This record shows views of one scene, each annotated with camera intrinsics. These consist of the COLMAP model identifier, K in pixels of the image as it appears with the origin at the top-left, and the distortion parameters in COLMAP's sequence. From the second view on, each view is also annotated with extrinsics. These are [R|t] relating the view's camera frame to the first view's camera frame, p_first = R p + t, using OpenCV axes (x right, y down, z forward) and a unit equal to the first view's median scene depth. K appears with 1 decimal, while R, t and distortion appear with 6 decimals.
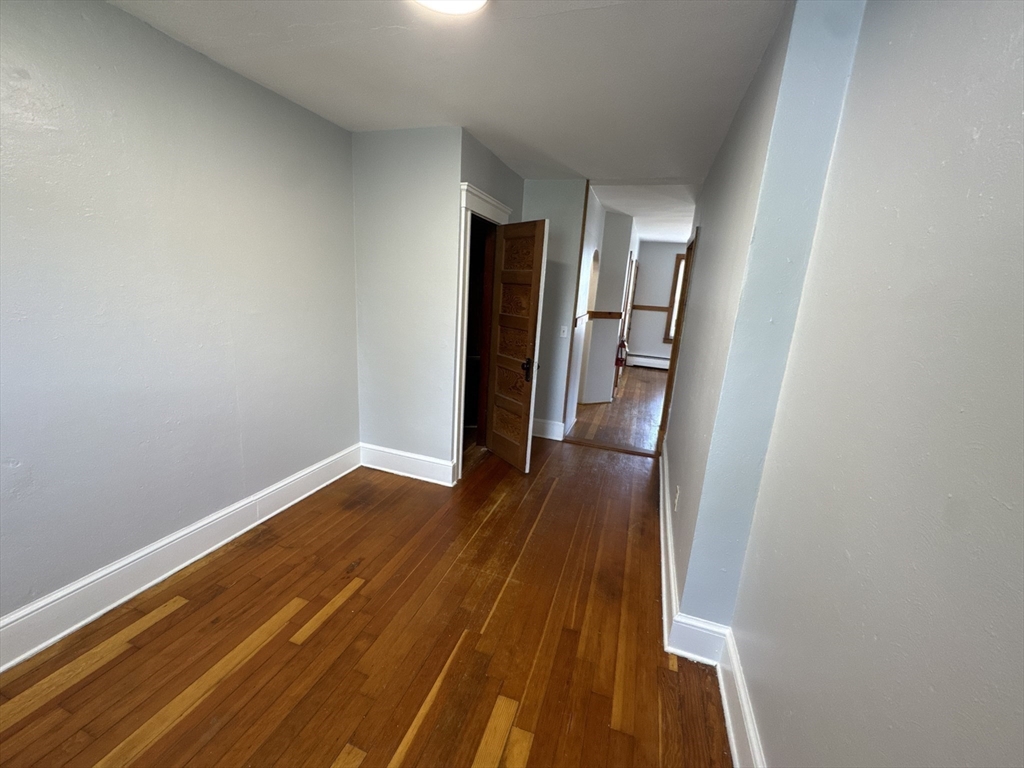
lens RADIAL K [[411.0, 0, 511.4], [0, 411.0, 383.6], [0, 0, 1]] dist [-0.000757, 0.000065]
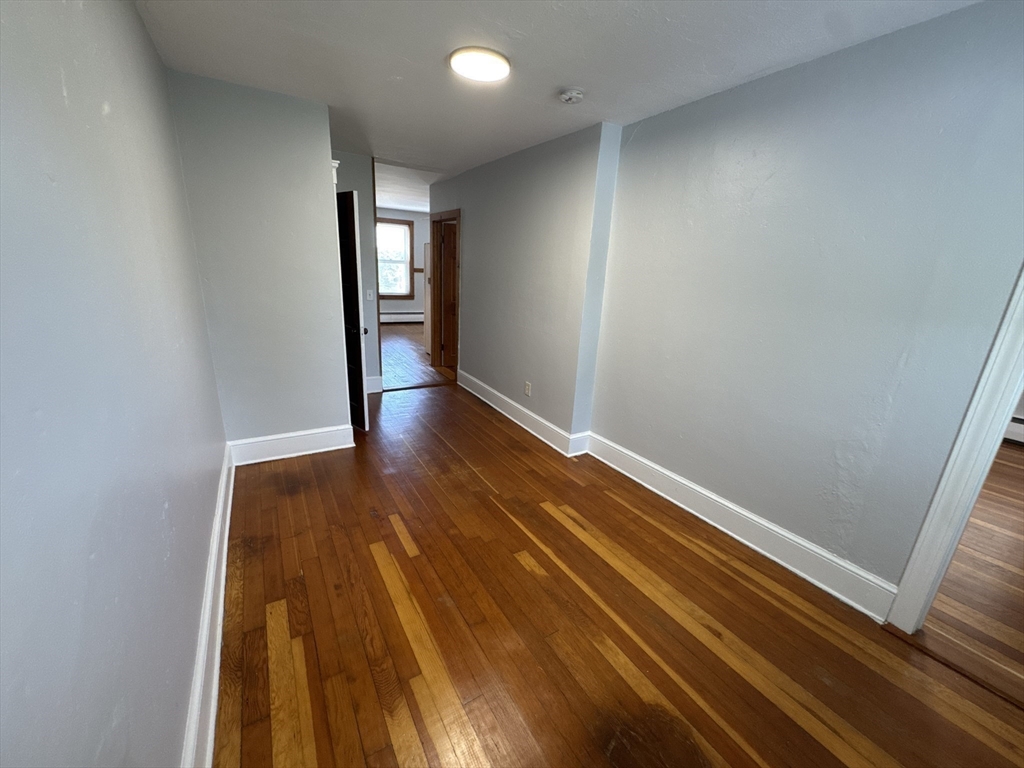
lens RADIAL K [[411.0, 0, 510.8], [0, 411.0, 385.4], [0, 0, 1]] dist [-0.000757, 0.000065]
pose [[0.648094, -0.248662, 0.719821, -1.007079], [0.164409, 0.968587, 0.186572, -0.068348], [-0.743602, -0.002571, 0.668617, -0.072324]]
